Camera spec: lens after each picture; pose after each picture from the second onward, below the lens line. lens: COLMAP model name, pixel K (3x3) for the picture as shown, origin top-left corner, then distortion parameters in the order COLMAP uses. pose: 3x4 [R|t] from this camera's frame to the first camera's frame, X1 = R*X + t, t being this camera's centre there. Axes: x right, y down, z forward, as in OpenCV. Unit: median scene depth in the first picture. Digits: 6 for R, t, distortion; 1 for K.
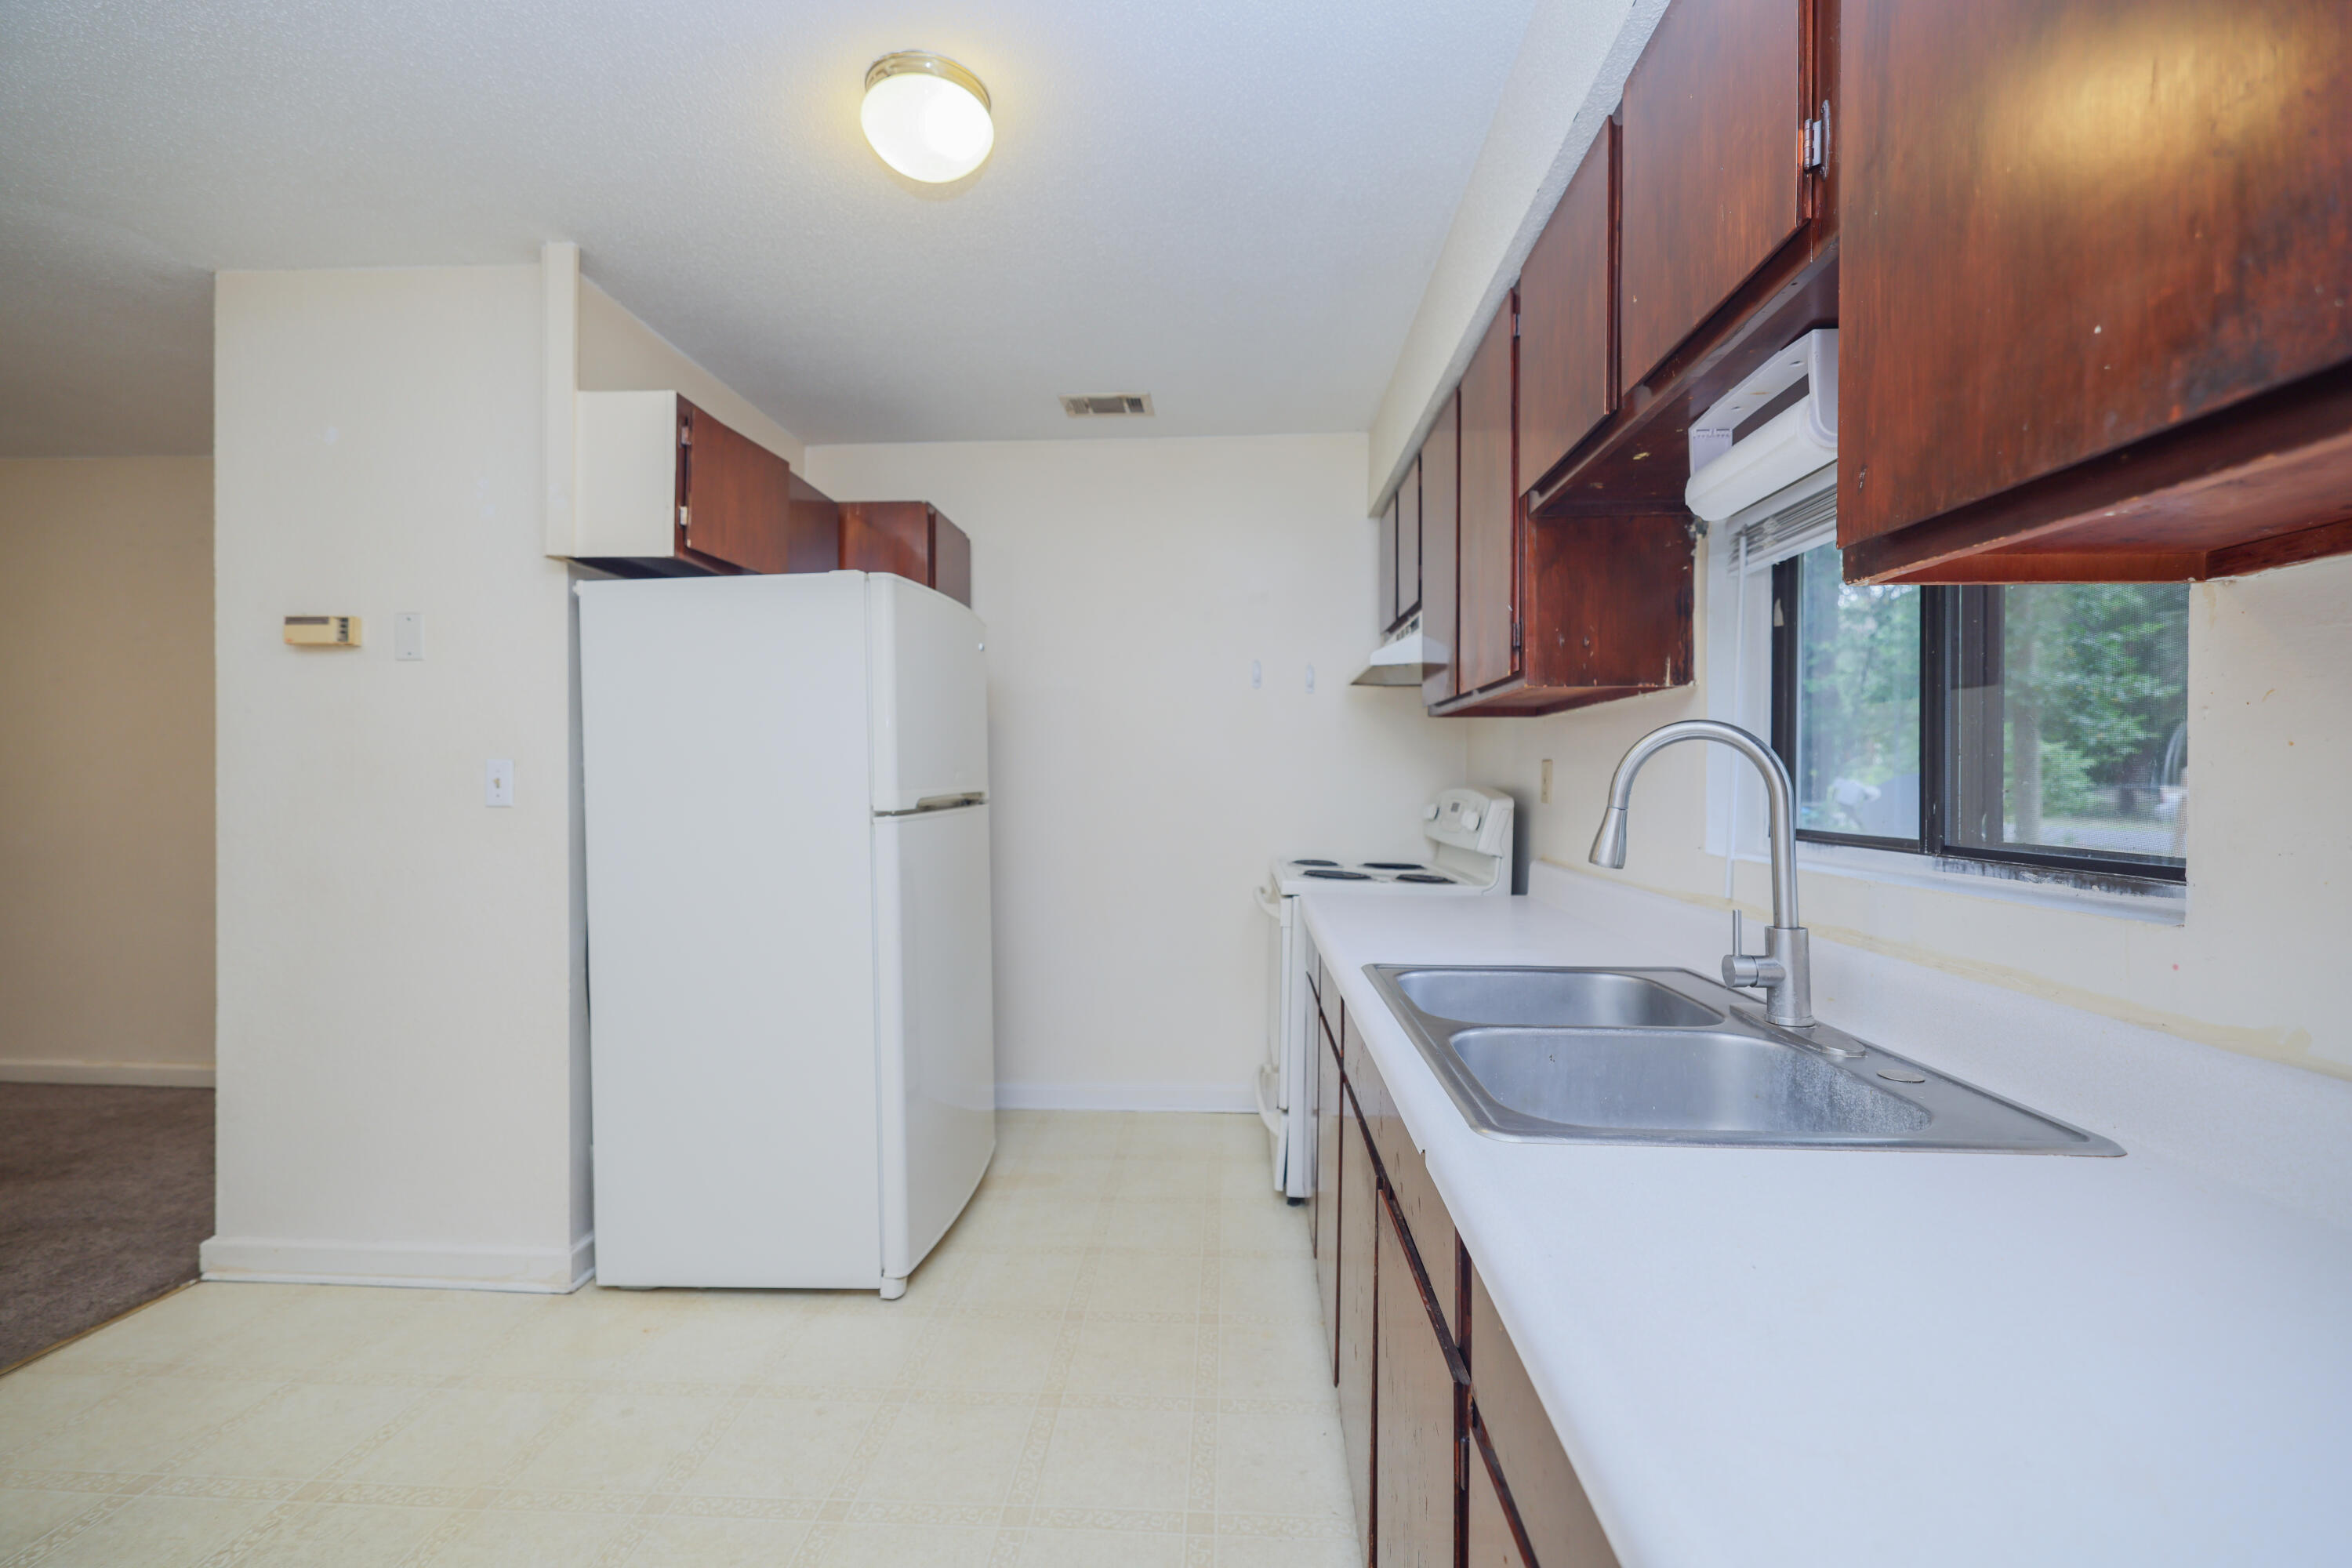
lens RADIAL K [[978.5, 0, 1177.8], [0, 978.5, 772.0], [0, 0, 1]] dist [-0.000792, -0.000762]
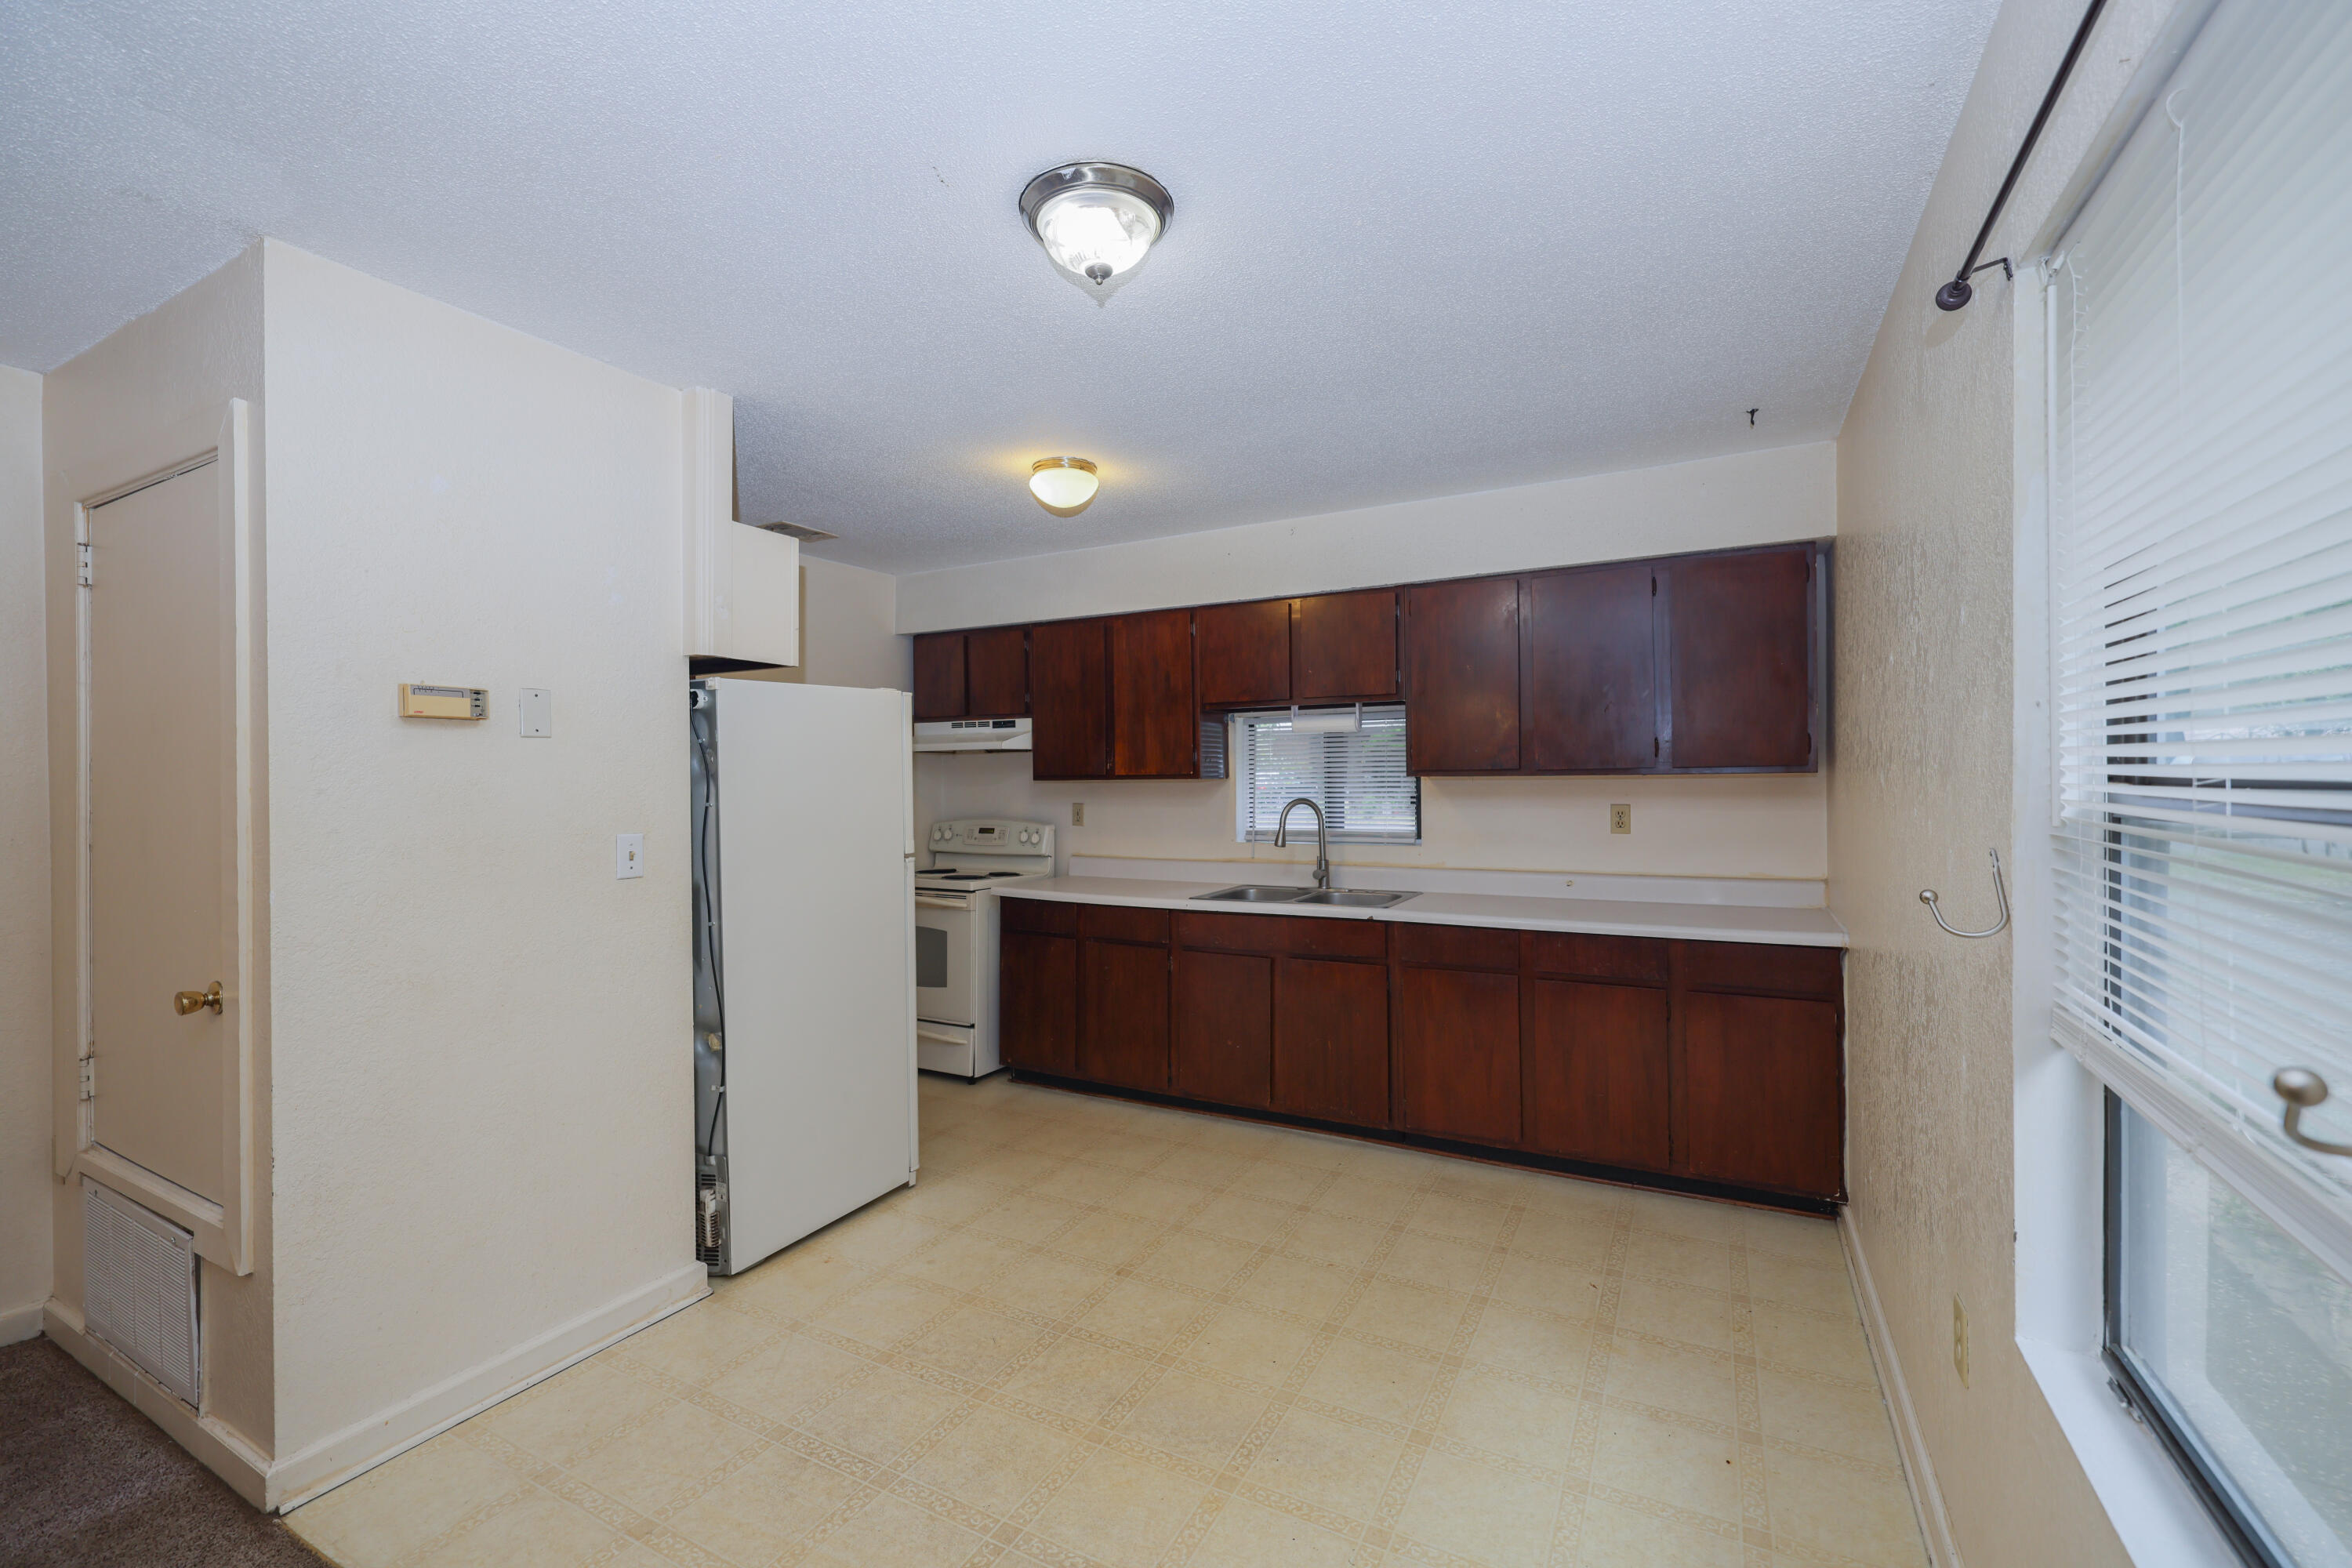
lens RADIAL K [[978.5, 0, 1185.9], [0, 978.5, 786.6], [0, 0, 1]] dist [-0.000792, -0.000762]
pose [[0.433585, -0.014055, 0.901003, -1.392958], [0.017735, 0.999818, 0.007062, -0.061022], [-0.900938, 0.012917, 0.433755, -0.008113]]
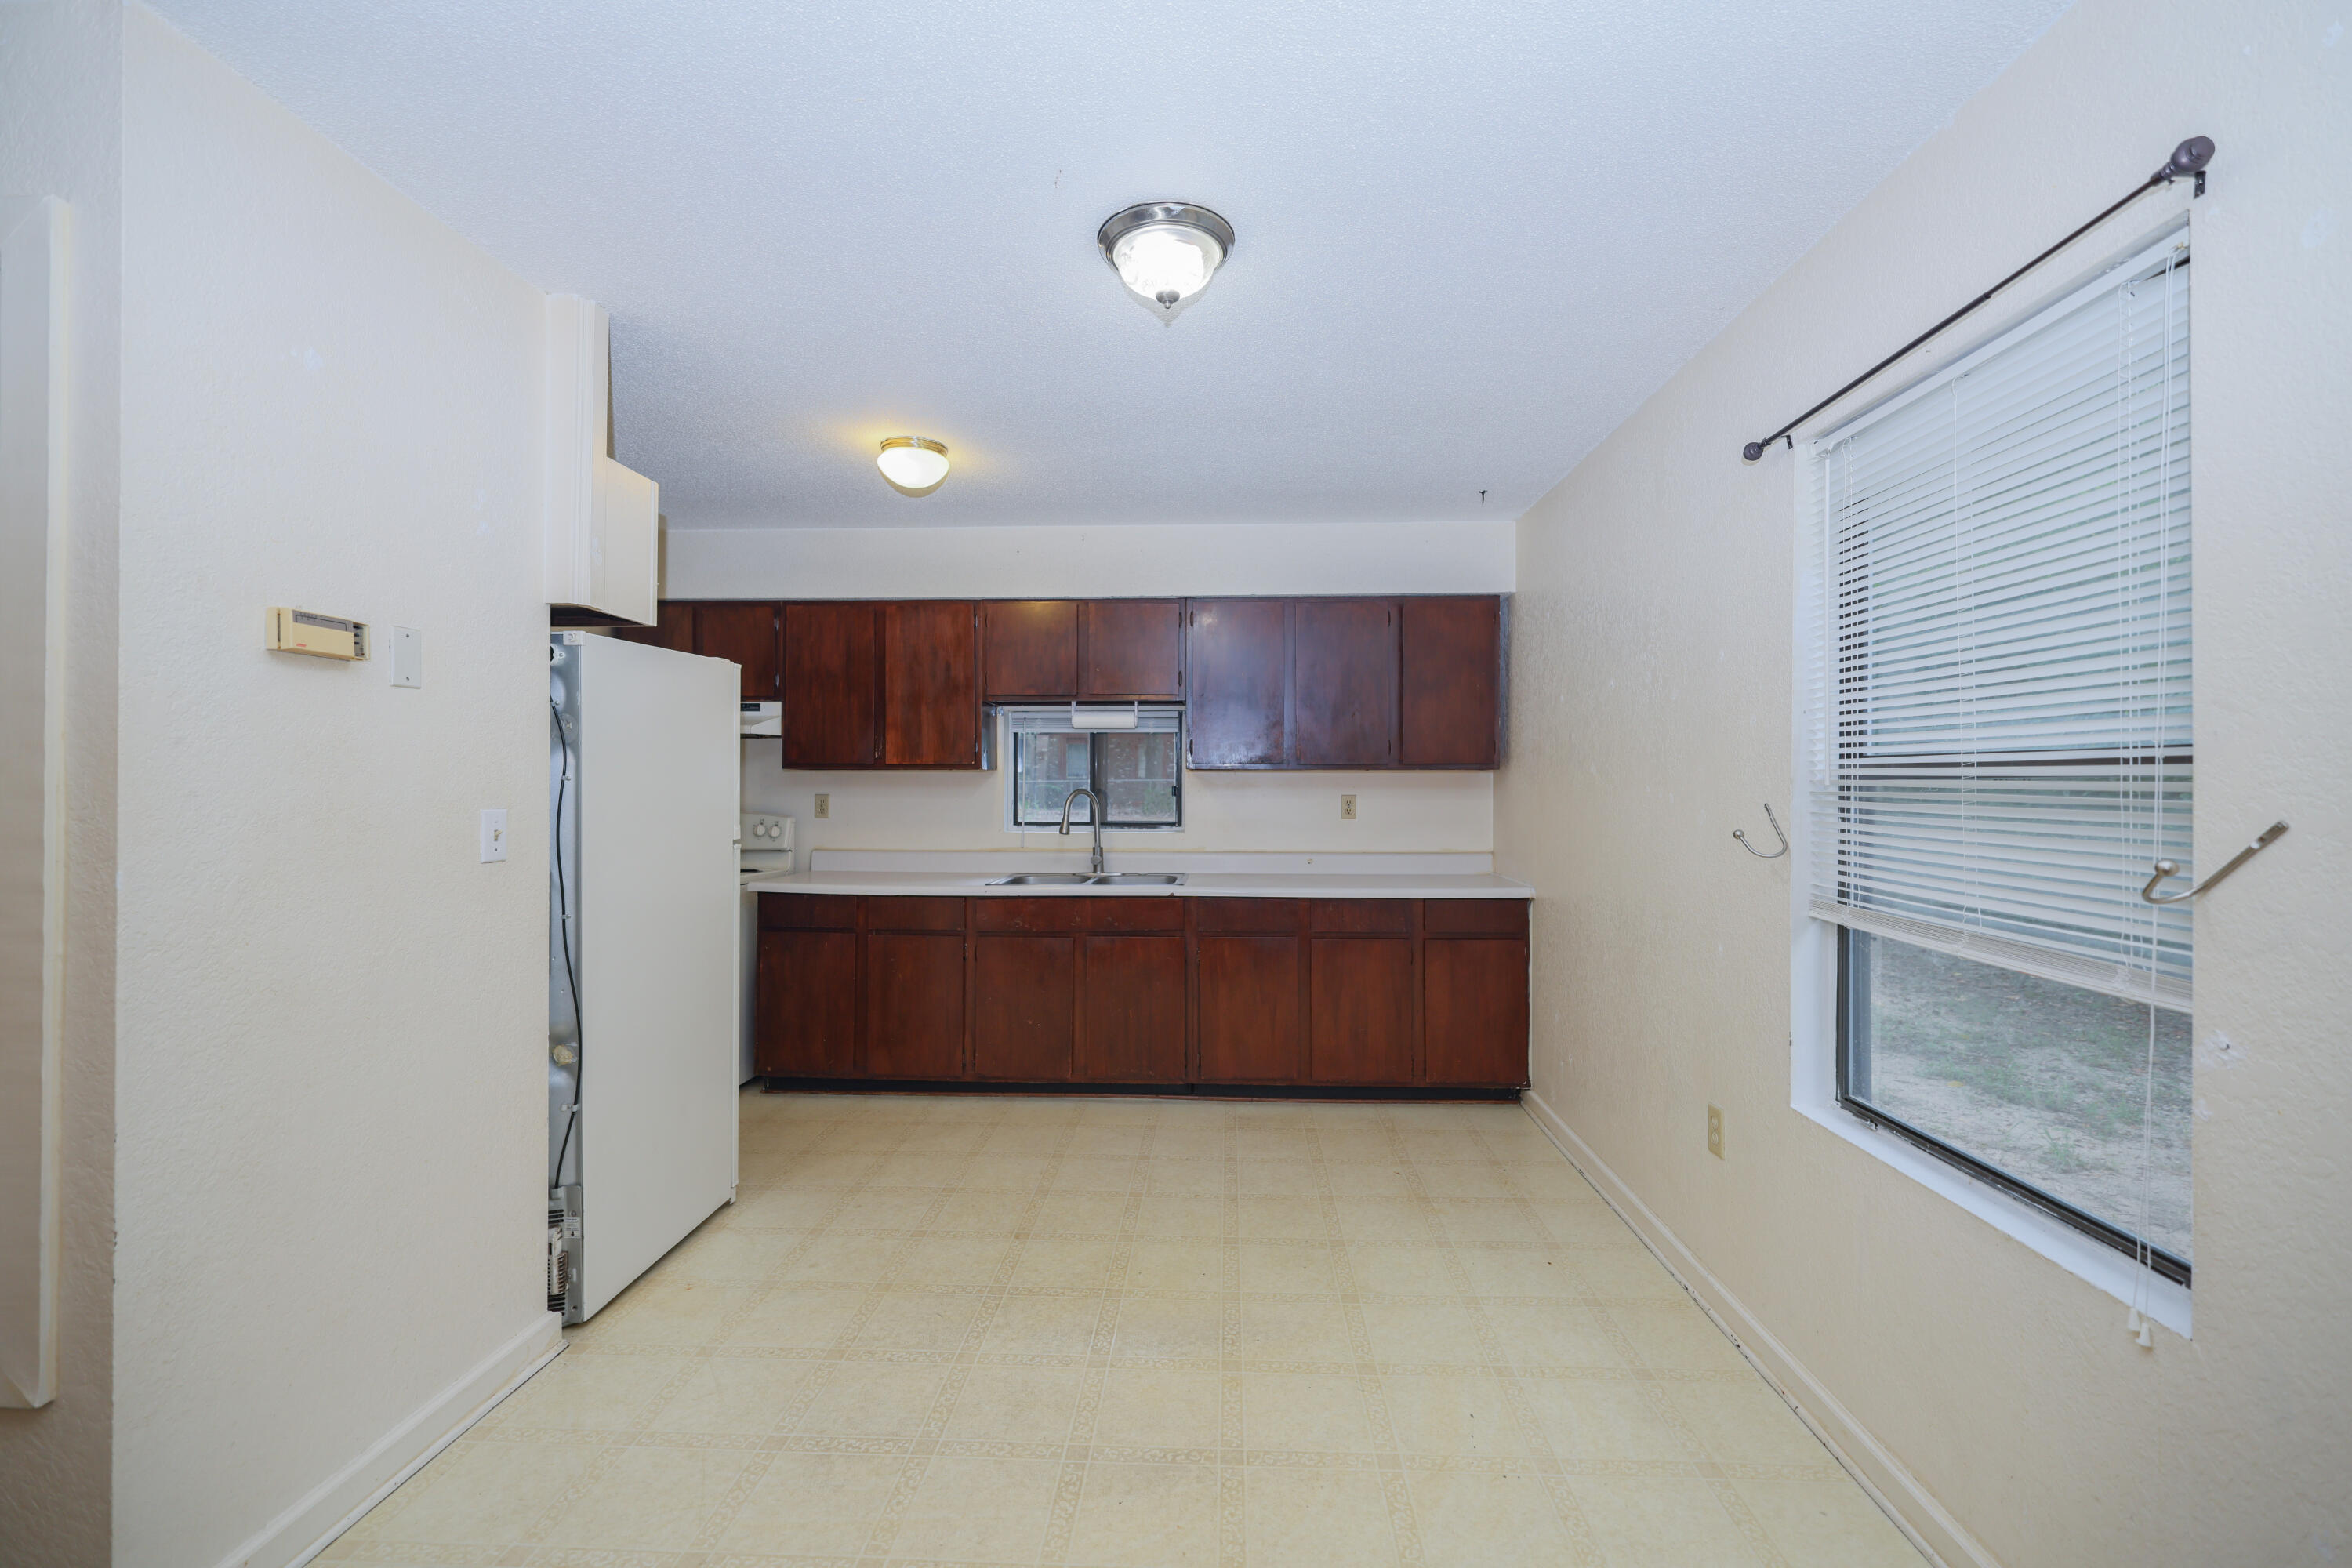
lens RADIAL K [[978.5, 0, 1183.5], [0, 978.5, 786.1], [0, 0, 1]] dist [-0.000792, -0.000762]
pose [[0.004340, -0.002972, 0.999986, -1.590029], [0.006226, 0.999976, 0.002945, -0.032649], [-0.999971, 0.006213, 0.004358, 0.364871]]
